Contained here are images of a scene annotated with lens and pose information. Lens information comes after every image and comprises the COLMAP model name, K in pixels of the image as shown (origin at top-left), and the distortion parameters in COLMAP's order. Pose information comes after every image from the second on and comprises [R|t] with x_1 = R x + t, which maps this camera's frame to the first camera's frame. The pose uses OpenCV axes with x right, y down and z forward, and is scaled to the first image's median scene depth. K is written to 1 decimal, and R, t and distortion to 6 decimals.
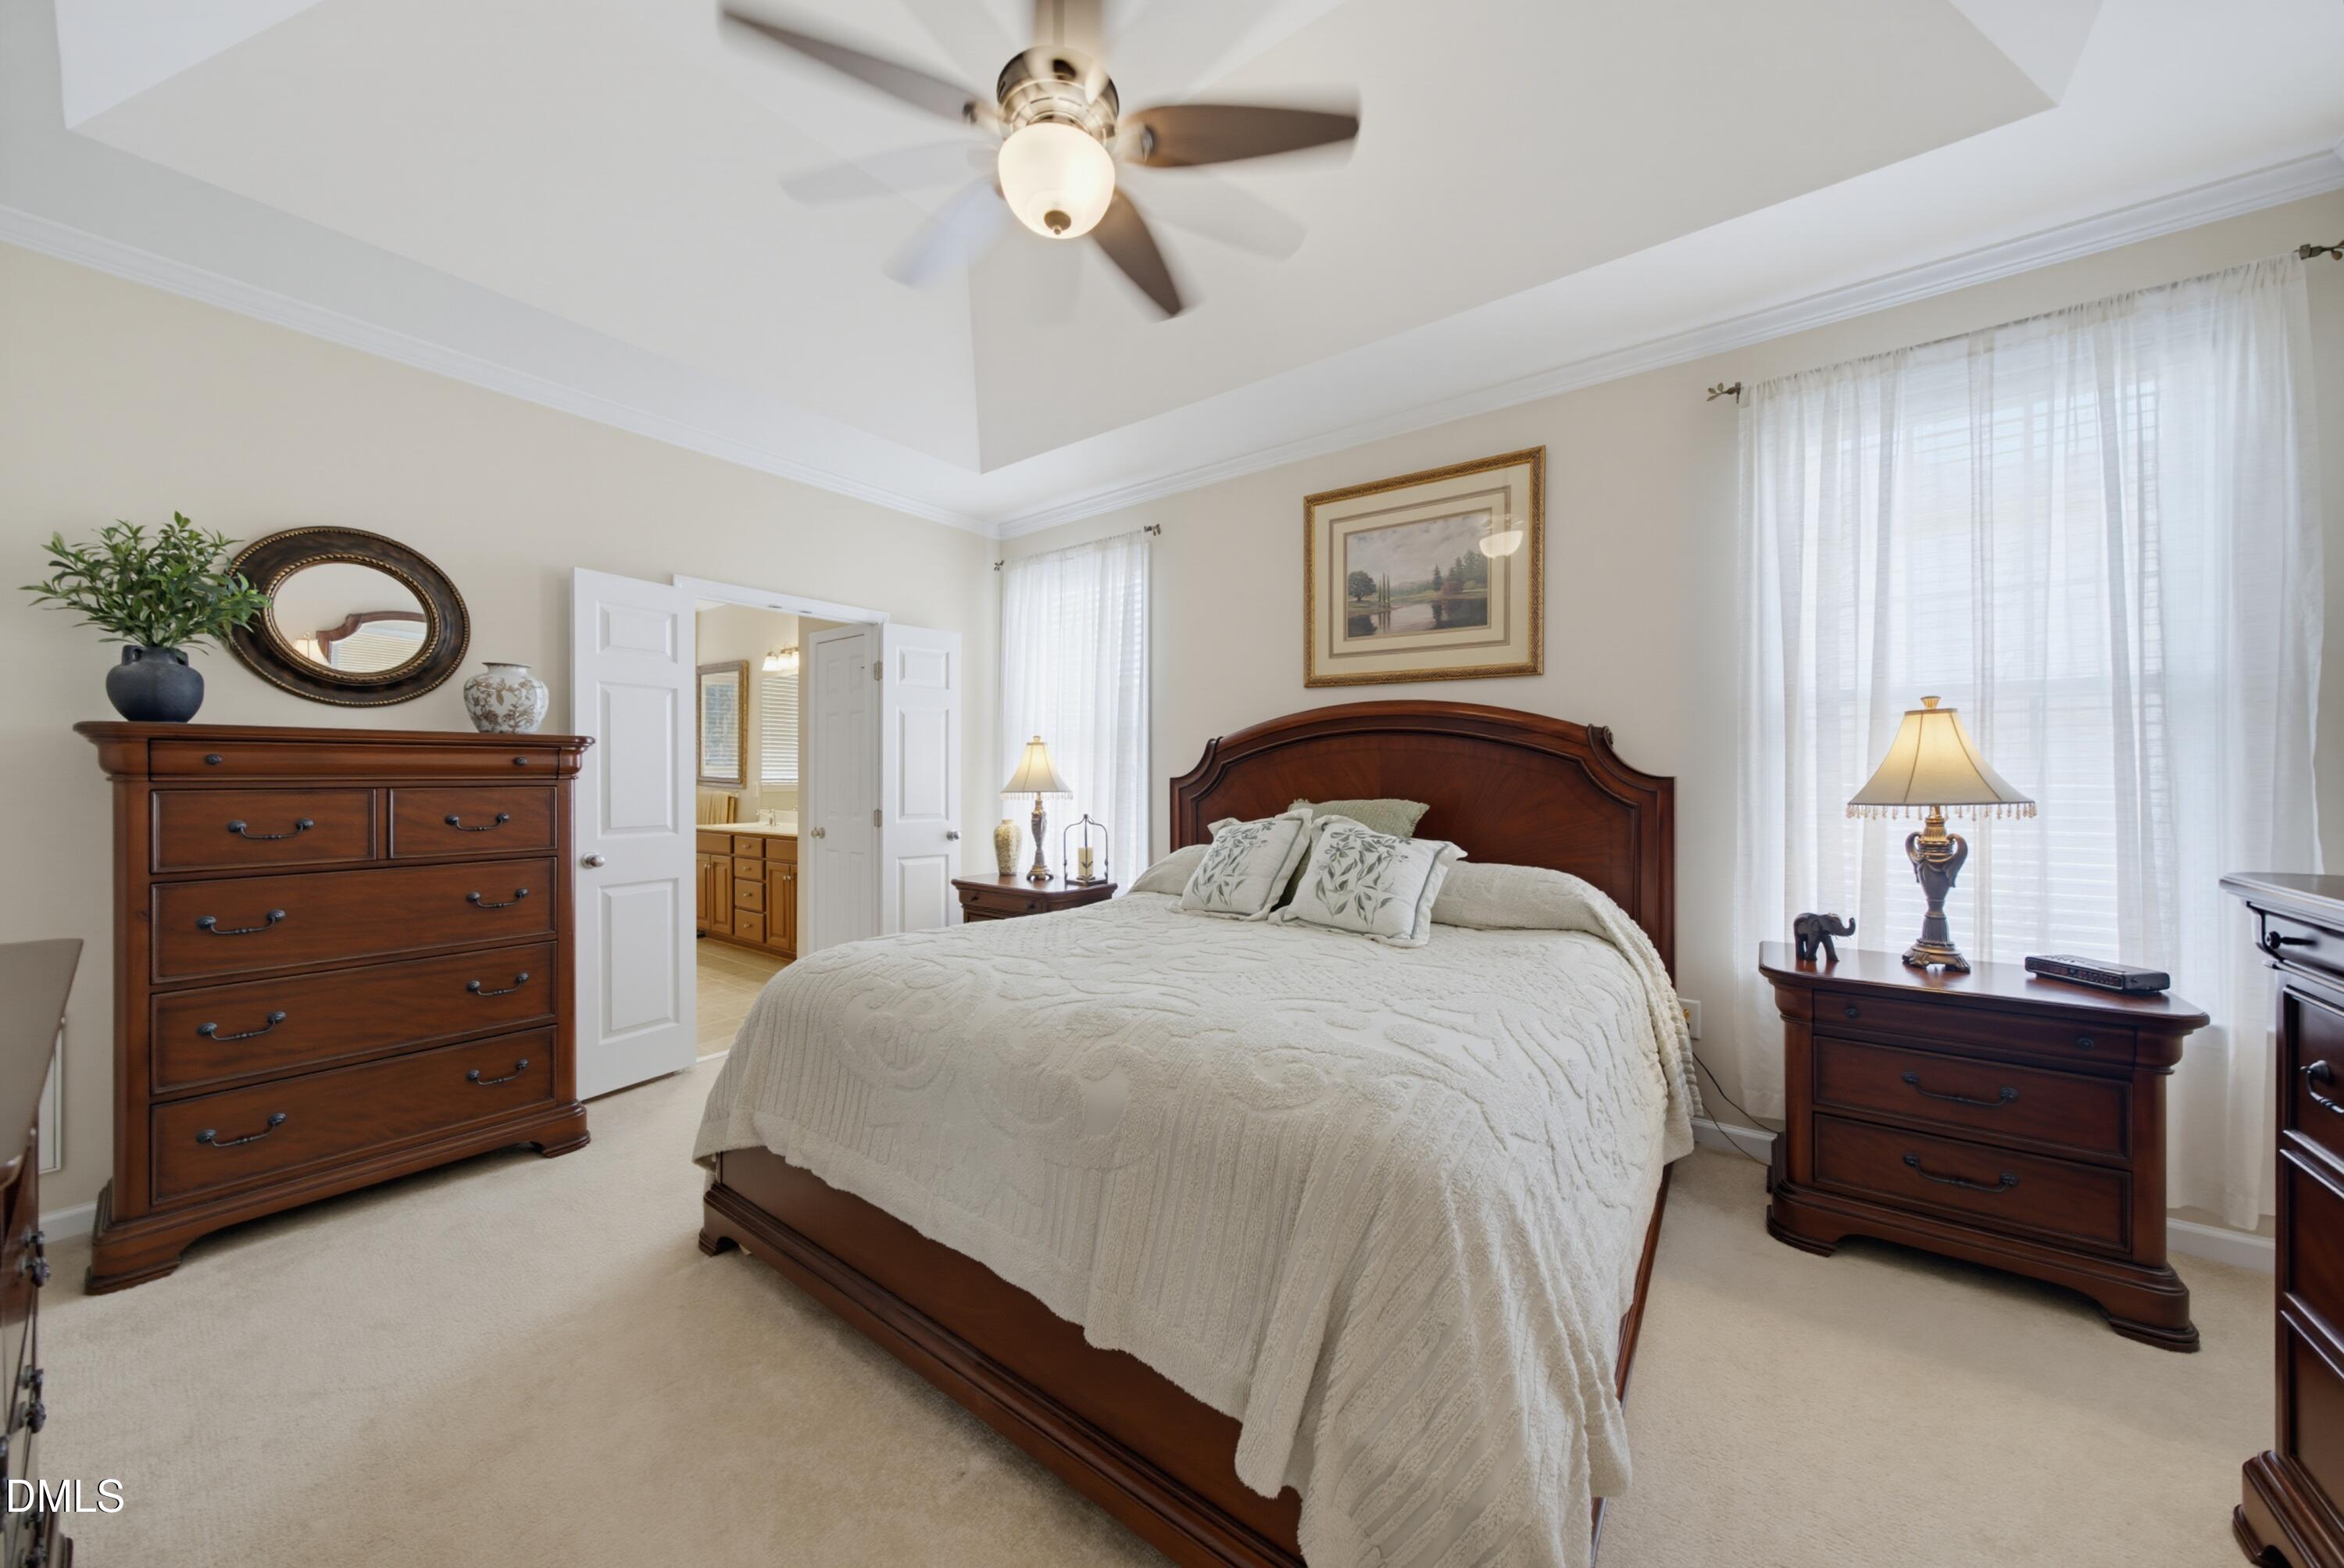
lens RADIAL K [[828.1, 0, 1164.1], [0, 828.1, 796.8], [0, 0, 1]] dist [-0.023658, 0.014571]
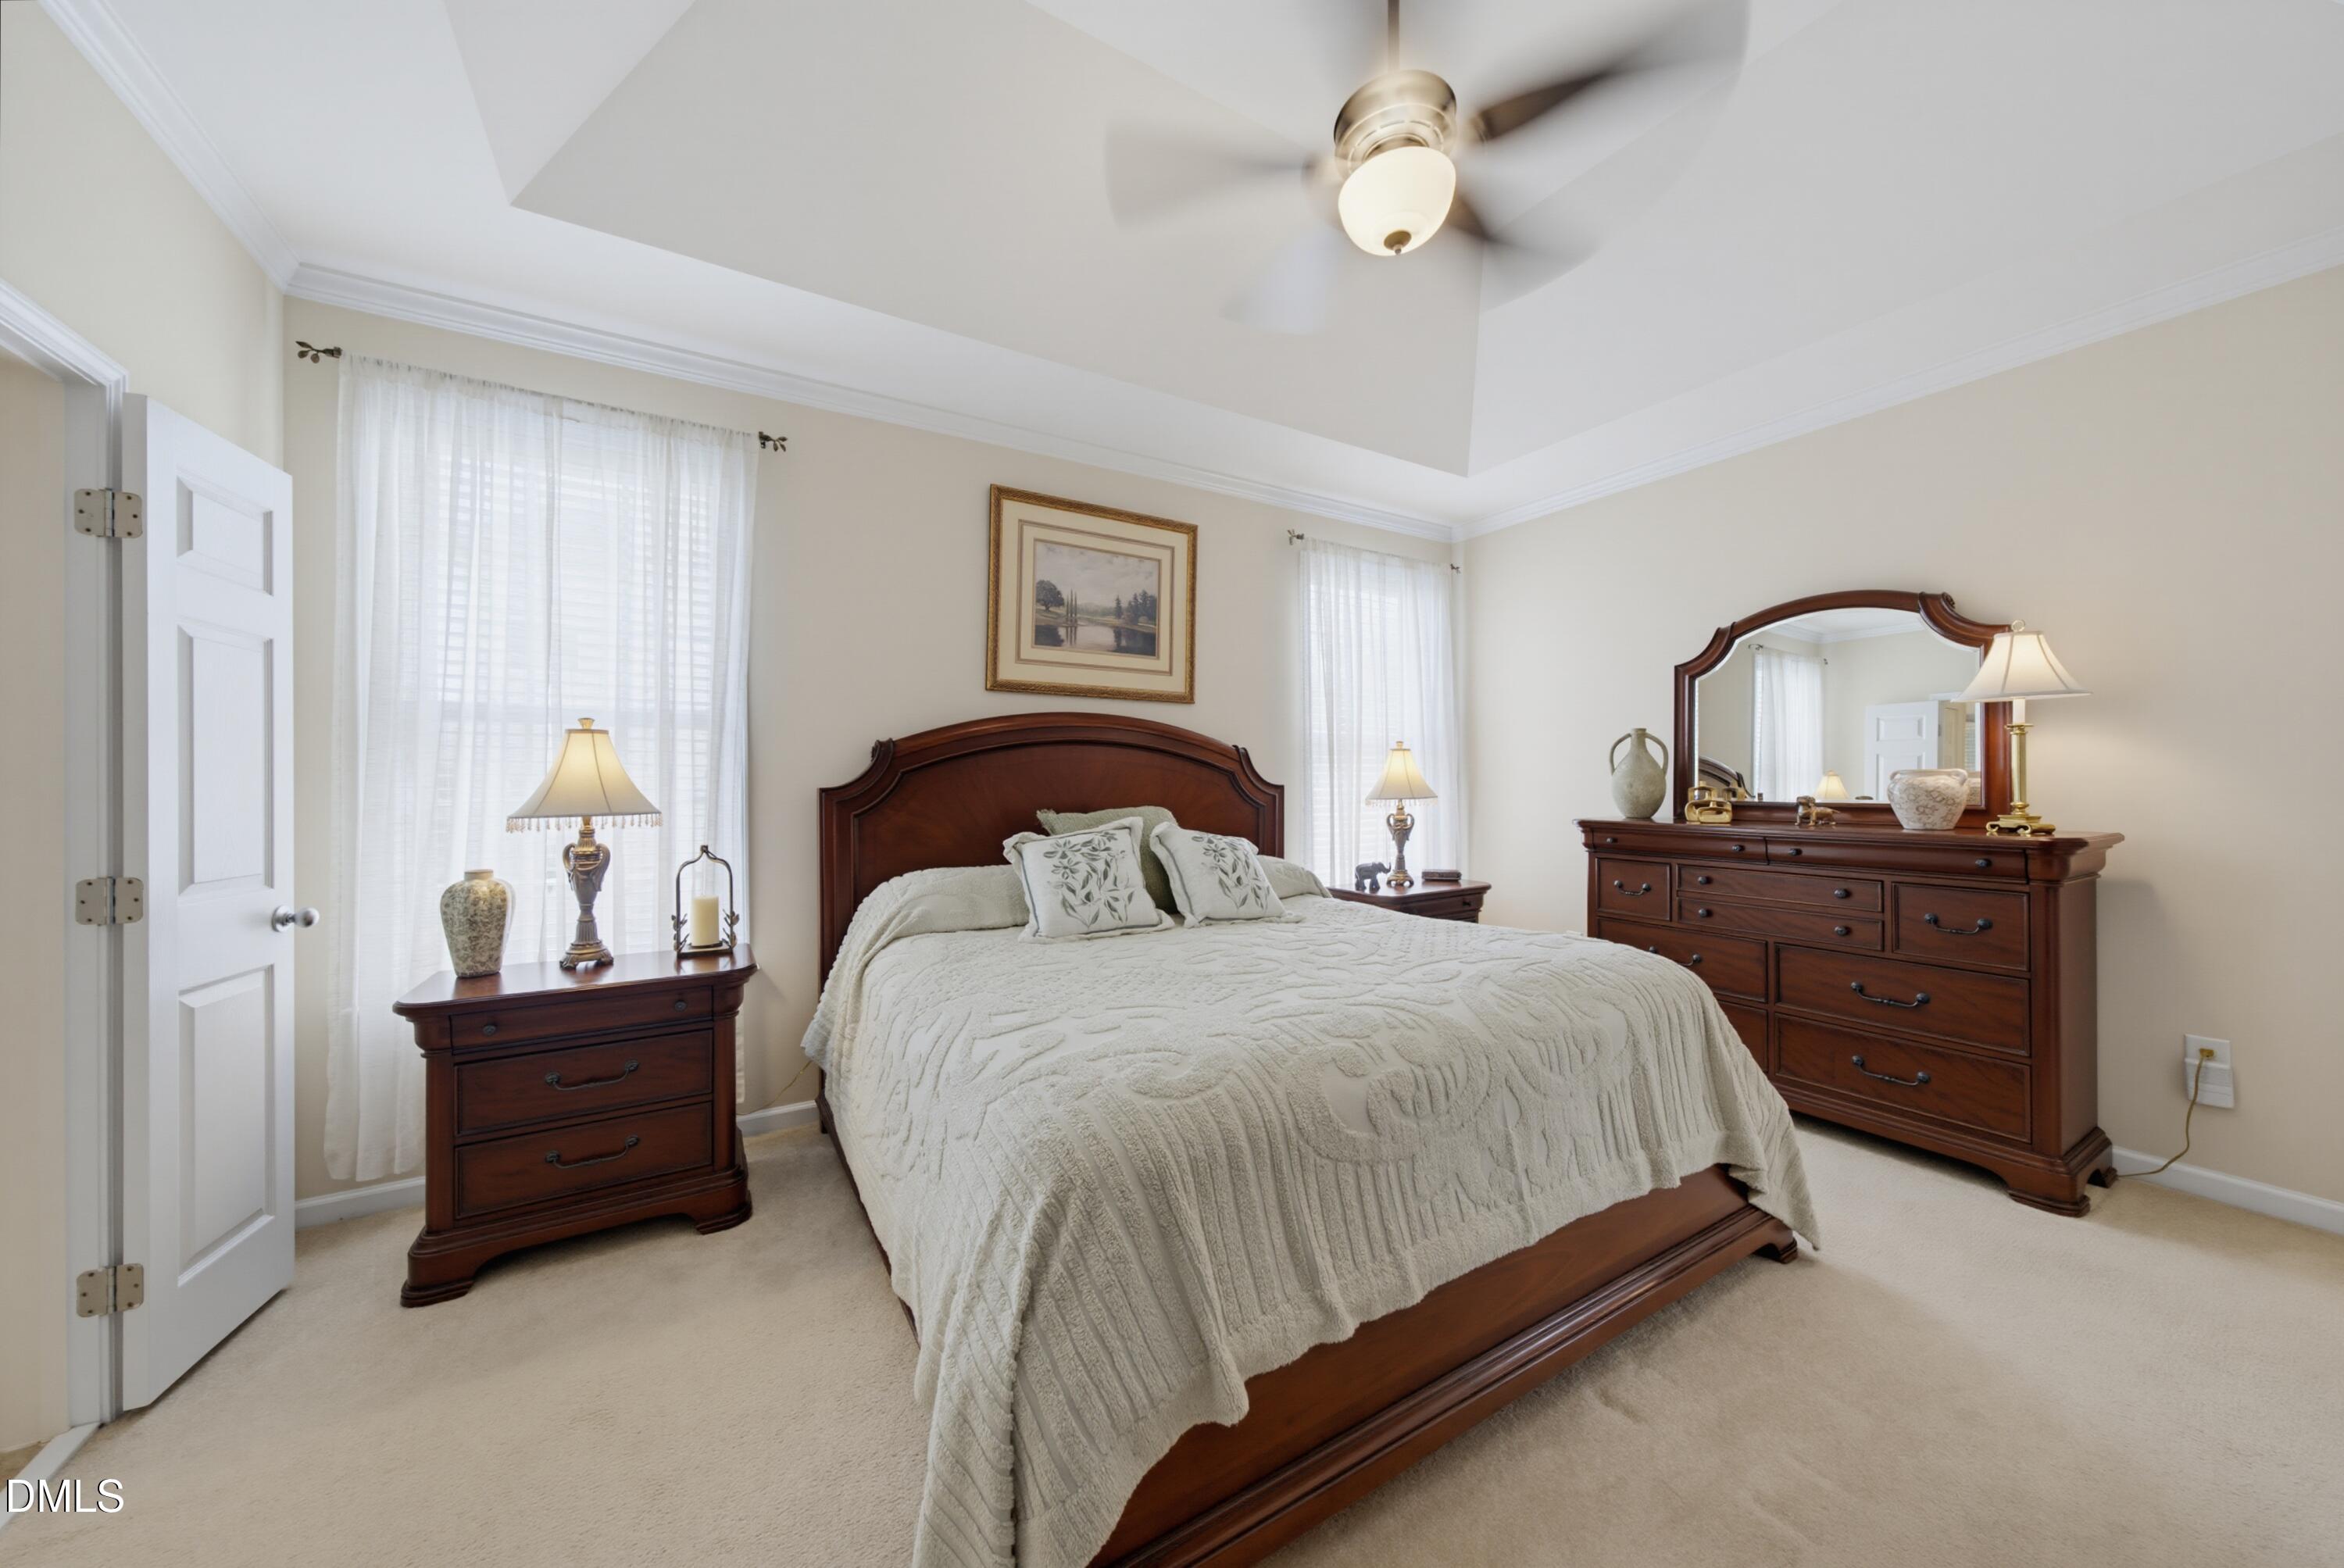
lens RADIAL K [[829.8, 0, 1208.0], [0, 829.8, 781.2], [0, 0, 1]] dist [-0.044594, 0.014980]
pose [[0.350393, 0.004486, 0.936592, -0.656477], [0.031765, 0.999356, -0.016671, -0.007746], [-0.936064, 0.035592, 0.350025, 0.494147]]
